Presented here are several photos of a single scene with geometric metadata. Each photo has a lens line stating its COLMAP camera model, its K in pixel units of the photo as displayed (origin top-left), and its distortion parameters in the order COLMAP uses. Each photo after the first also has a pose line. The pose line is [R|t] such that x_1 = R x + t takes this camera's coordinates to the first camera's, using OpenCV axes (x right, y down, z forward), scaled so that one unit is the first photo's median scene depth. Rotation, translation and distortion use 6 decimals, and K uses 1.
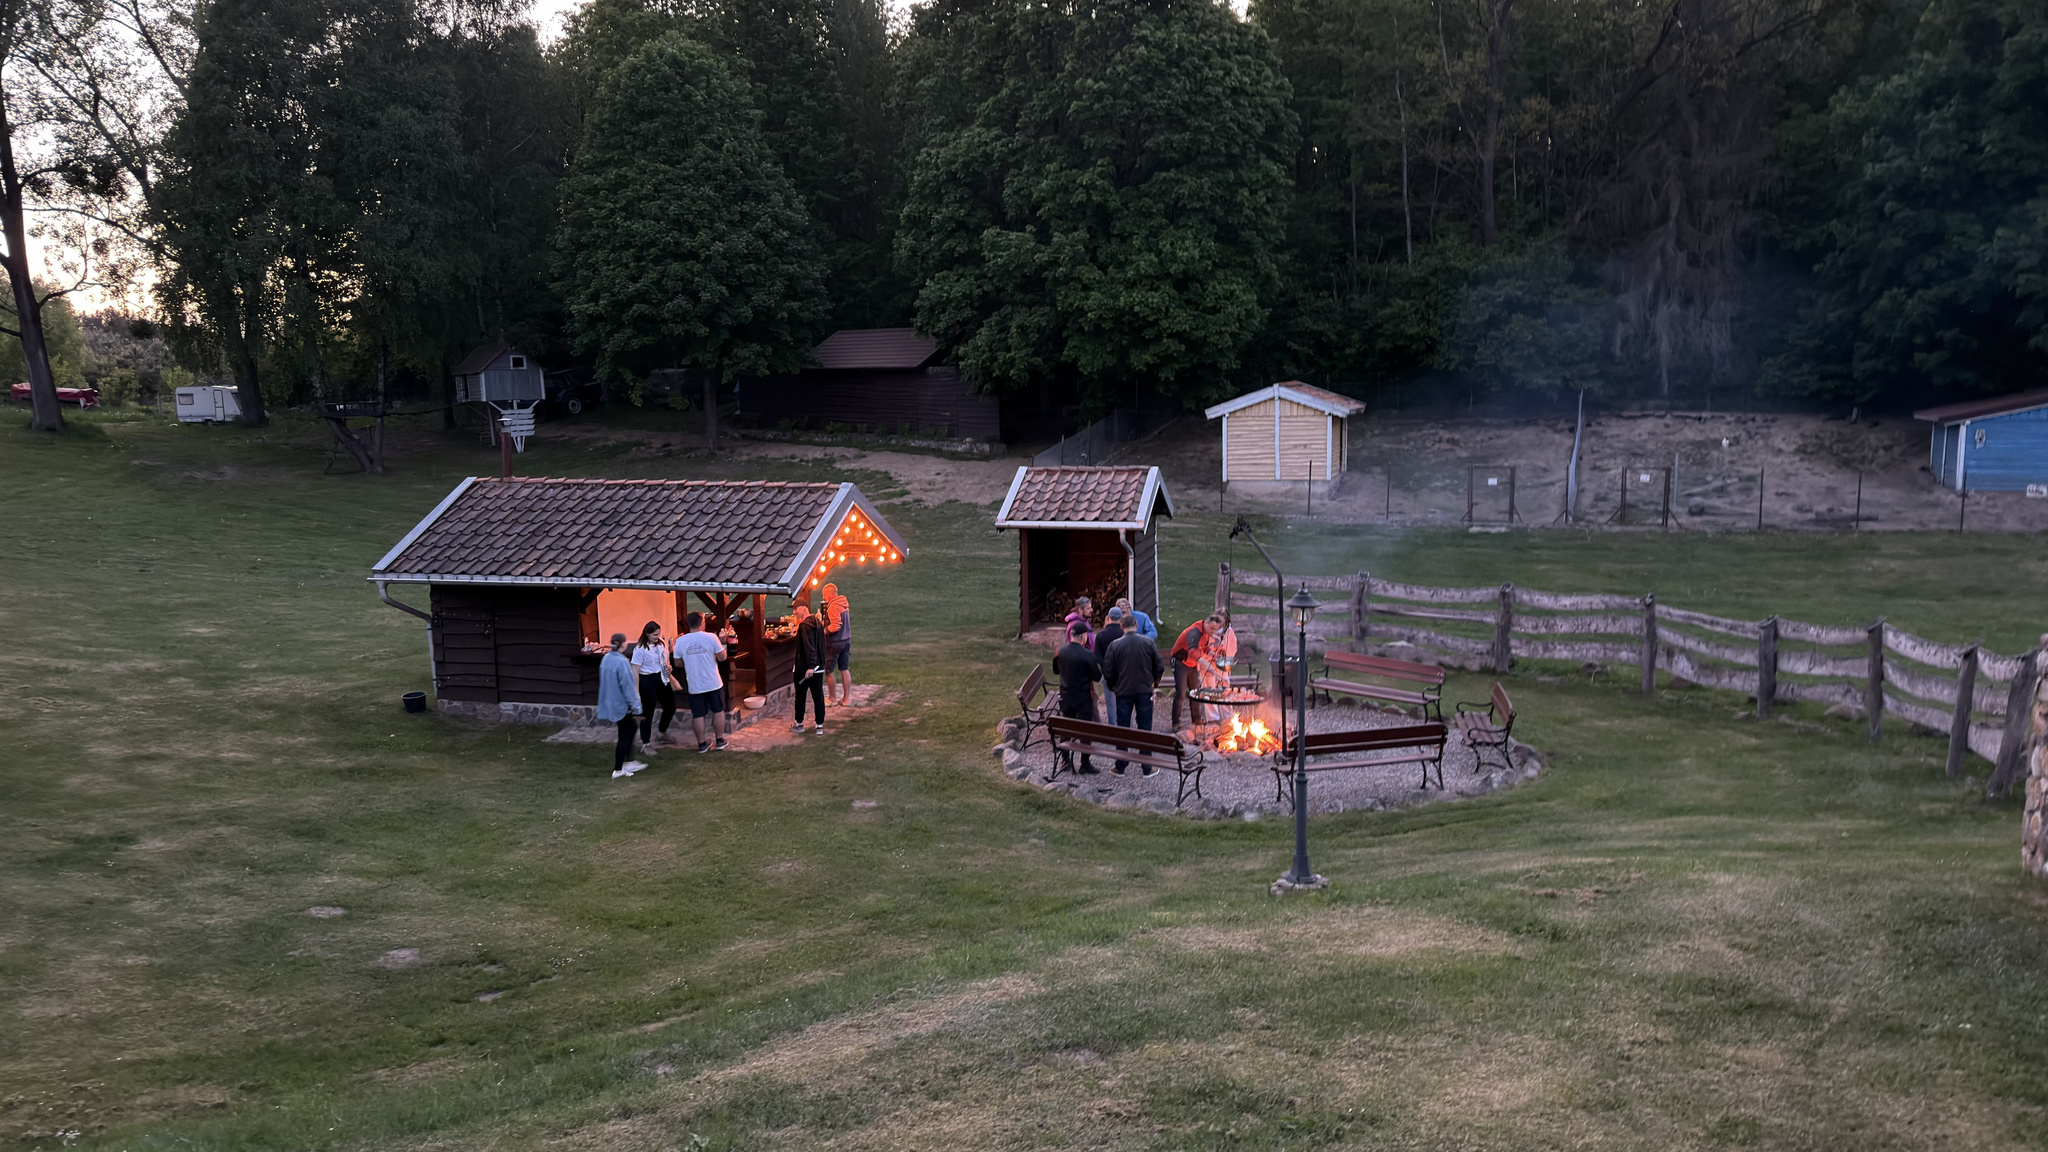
lens RADIAL K [[1423.9, 0, 1005.5], [0, 1423.9, 591.2], [0, 0, 1]] dist [0.040893, -0.004204]
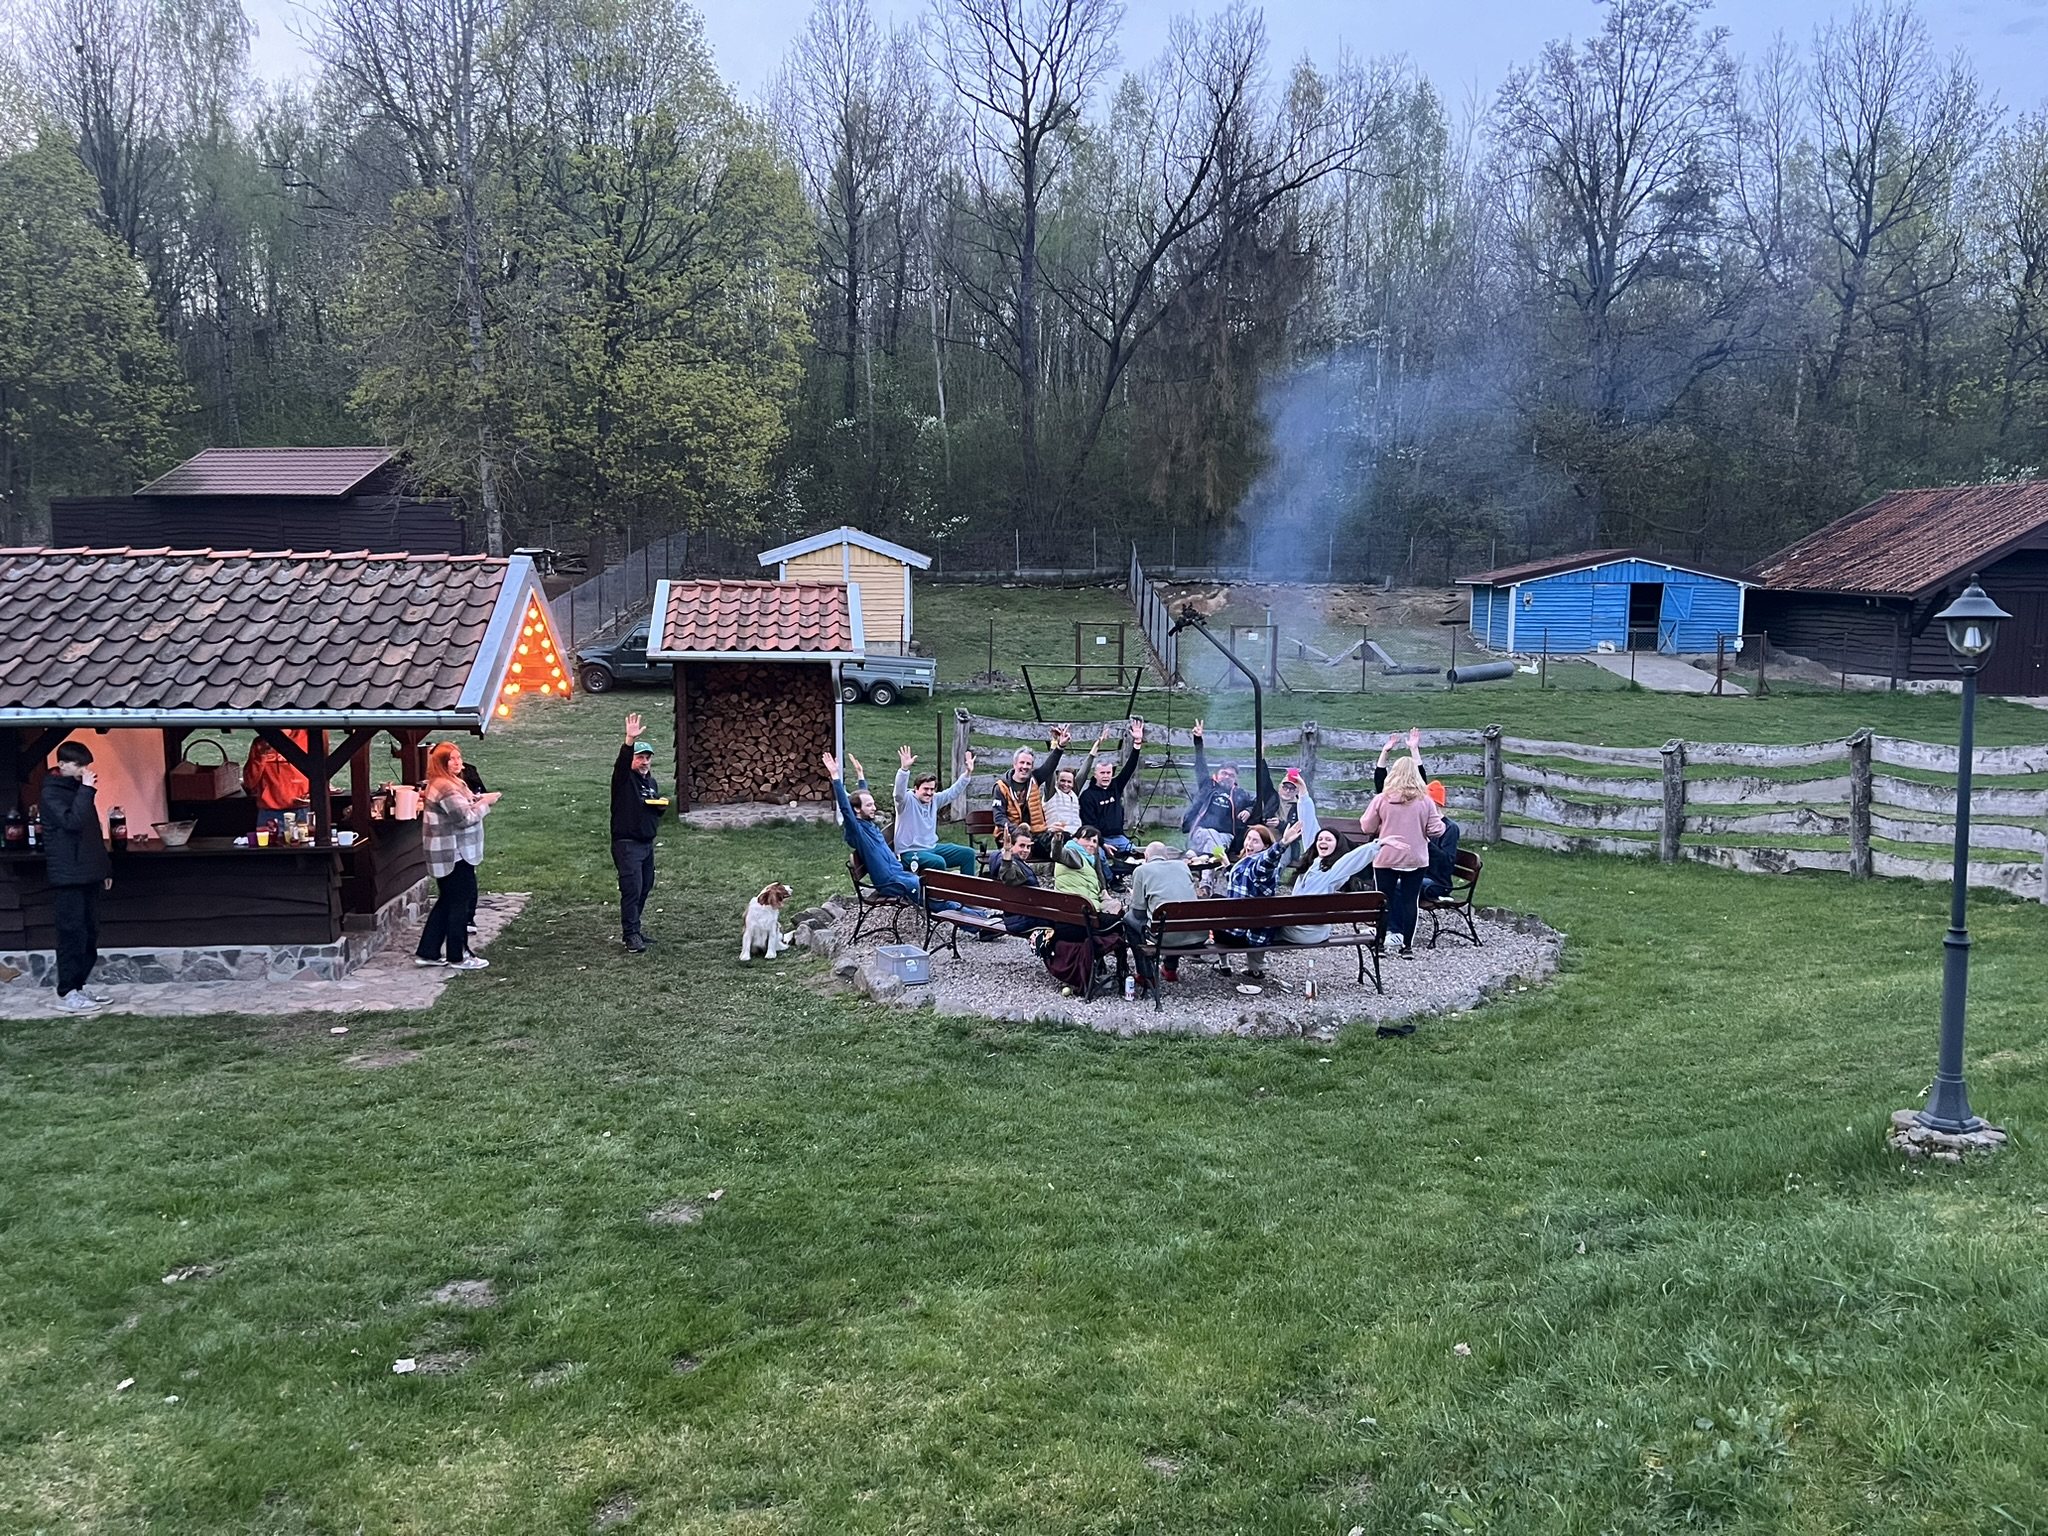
lens RADIAL K [[1519.4, 0, 1028.0], [0, 1519.4, 754.2], [0, 0, 1]] dist [0.011199, -0.023350]
pose [[0.913495, -0.023949, 0.406145, -0.144539], [0.036325, 0.999080, -0.022788, 0.025433], [-0.405225, 0.035570, 0.913525, 0.256596]]
